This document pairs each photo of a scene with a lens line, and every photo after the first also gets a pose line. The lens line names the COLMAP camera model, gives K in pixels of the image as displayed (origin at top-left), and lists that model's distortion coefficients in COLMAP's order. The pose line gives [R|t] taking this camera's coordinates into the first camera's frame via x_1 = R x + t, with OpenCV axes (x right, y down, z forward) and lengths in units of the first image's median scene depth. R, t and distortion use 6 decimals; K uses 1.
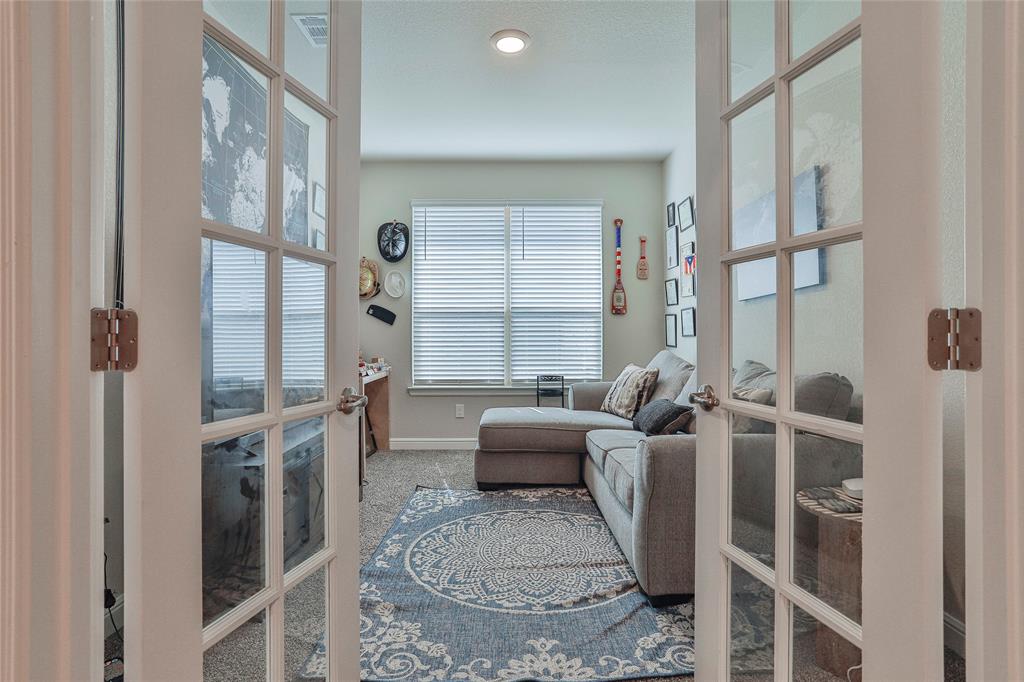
lens RADIAL K [[524.7, 0, 506.5], [0, 524.7, 328.3], [0, 0, 1]] dist [-0.001775, 0.001833]
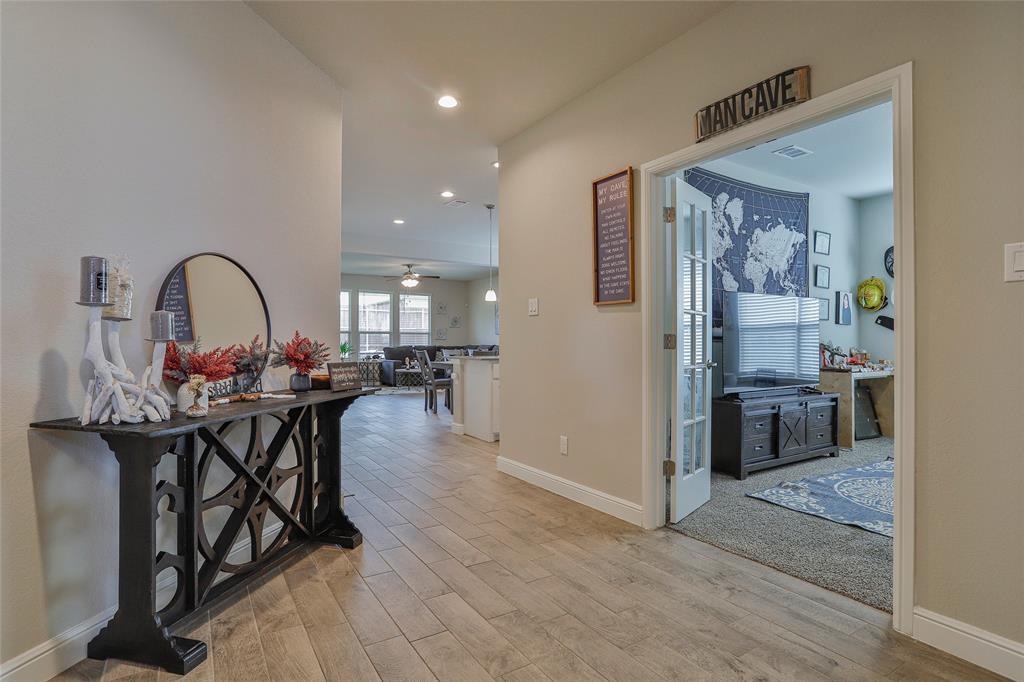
lens RADIAL K [[524.7, 0, 512.8], [0, 524.7, 340.7], [0, 0, 1]] dist [-0.001775, 0.001833]
pose [[0.508167, -0.005040, -0.861244, 0.580412], [0.011553, 0.999933, 0.000964, 0.002488], [0.861181, -0.010440, 0.508191, -0.553381]]
